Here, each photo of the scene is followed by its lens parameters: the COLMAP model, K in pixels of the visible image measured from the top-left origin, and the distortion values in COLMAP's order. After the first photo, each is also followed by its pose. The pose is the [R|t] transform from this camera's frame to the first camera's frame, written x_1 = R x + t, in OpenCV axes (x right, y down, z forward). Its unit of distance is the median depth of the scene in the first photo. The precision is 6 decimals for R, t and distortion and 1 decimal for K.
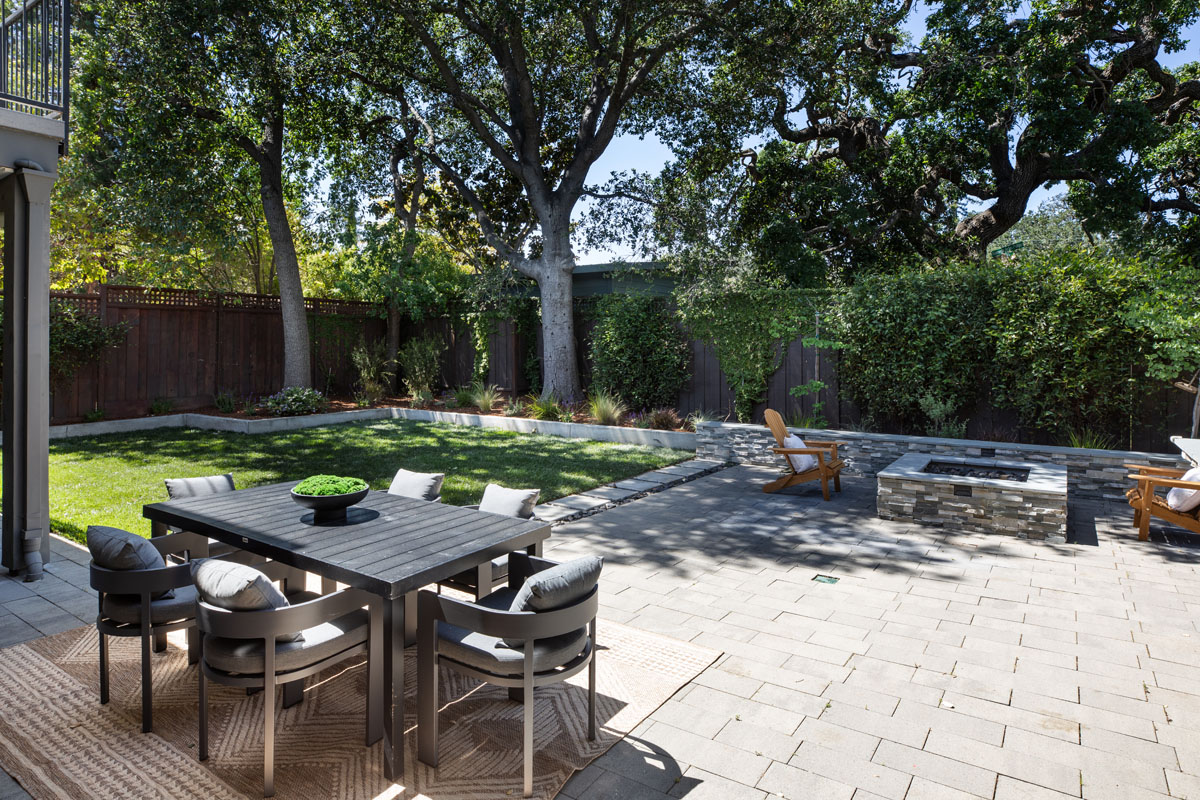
lens RADIAL K [[688.3, 0, 600.0], [0, 688.3, 400.0], [0, 0, 1]] dist [-0.002283, 0.002010]
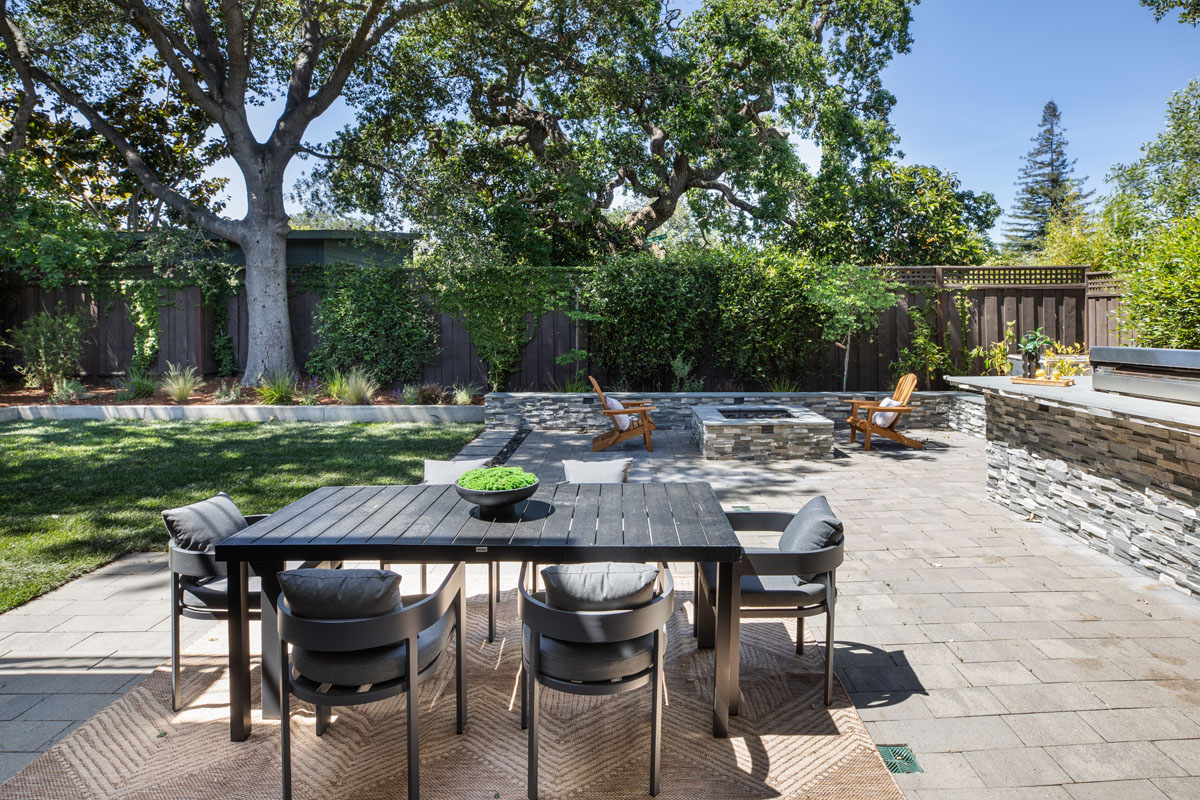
lens RADIAL K [[683.8, 0, 601.8], [0, 683.8, 370.8], [0, 0, 1]] dist [-0.014073, 0.000653]
pose [[0.828642, -0.049310, 0.557603, -0.289999], [0.050174, 0.998646, 0.013750, -0.007730], [-0.557526, 0.016584, 0.829994, 0.067061]]
